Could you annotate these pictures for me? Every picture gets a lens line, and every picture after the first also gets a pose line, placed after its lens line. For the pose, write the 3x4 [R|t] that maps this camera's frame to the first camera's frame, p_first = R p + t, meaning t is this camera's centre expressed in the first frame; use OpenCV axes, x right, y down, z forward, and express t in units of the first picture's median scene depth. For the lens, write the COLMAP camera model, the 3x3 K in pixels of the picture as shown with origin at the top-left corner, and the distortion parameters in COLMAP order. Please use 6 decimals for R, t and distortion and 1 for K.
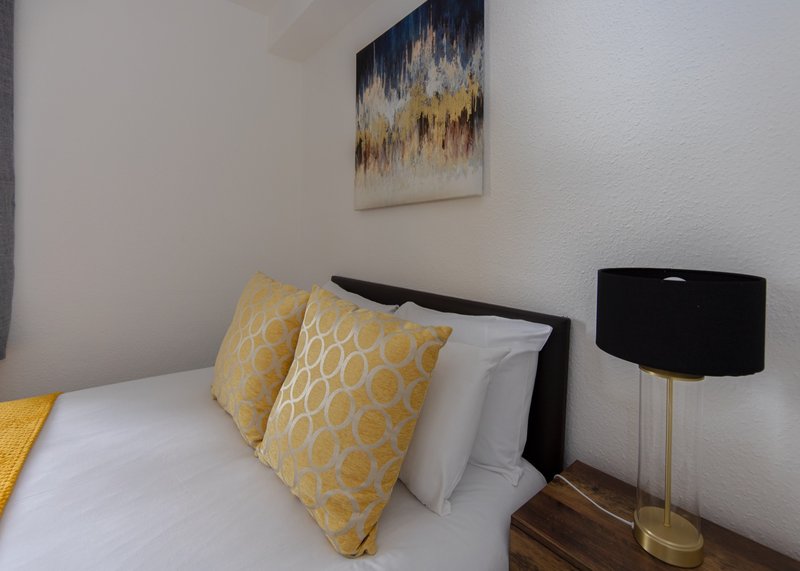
lens RADIAL K [[391.2, 0, 397.5], [0, 391.2, 245.2], [0, 0, 1]] dist [-0.002152, -0.000098]
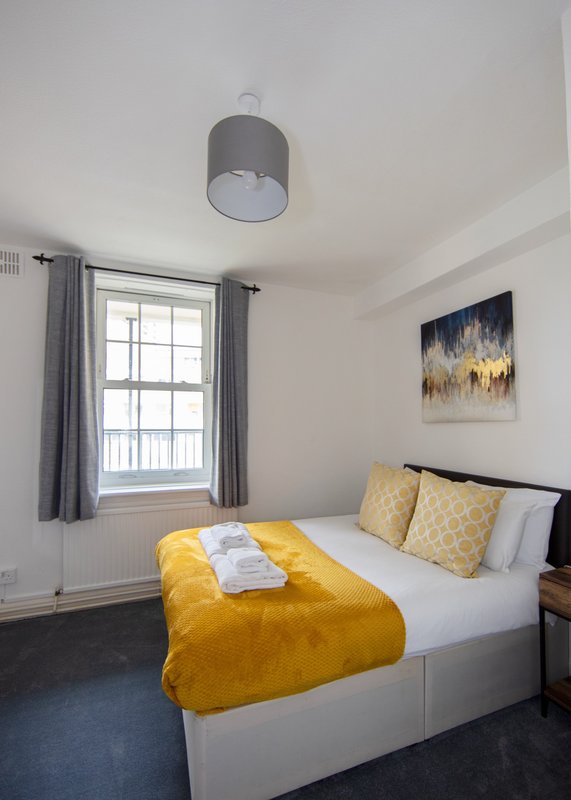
lens RADIAL K [[385.8, 0, 283.1], [0, 385.8, 416.3], [0, 0, 1]] dist [-0.007077, 0.000412]
pose [[0.952978, -0.028941, -0.301654, -0.231424], [0.019737, 0.999243, -0.033514, -0.096408], [0.302395, 0.025985, 0.952828, -0.864892]]
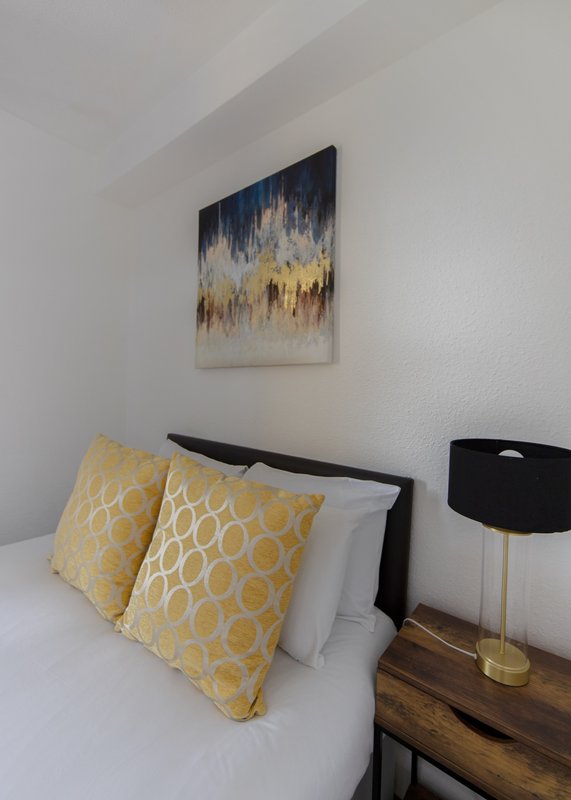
lens RADIAL K [[391.2, 0, 287.0], [0, 391.2, 392.9], [0, 0, 1]] dist [-0.002152, -0.000098]
pose [[0.979279, 0.009257, 0.202305, -0.107585], [-0.010639, 0.999927, 0.005744, -0.045926], [-0.202237, -0.007777, 0.979306, -0.024998]]
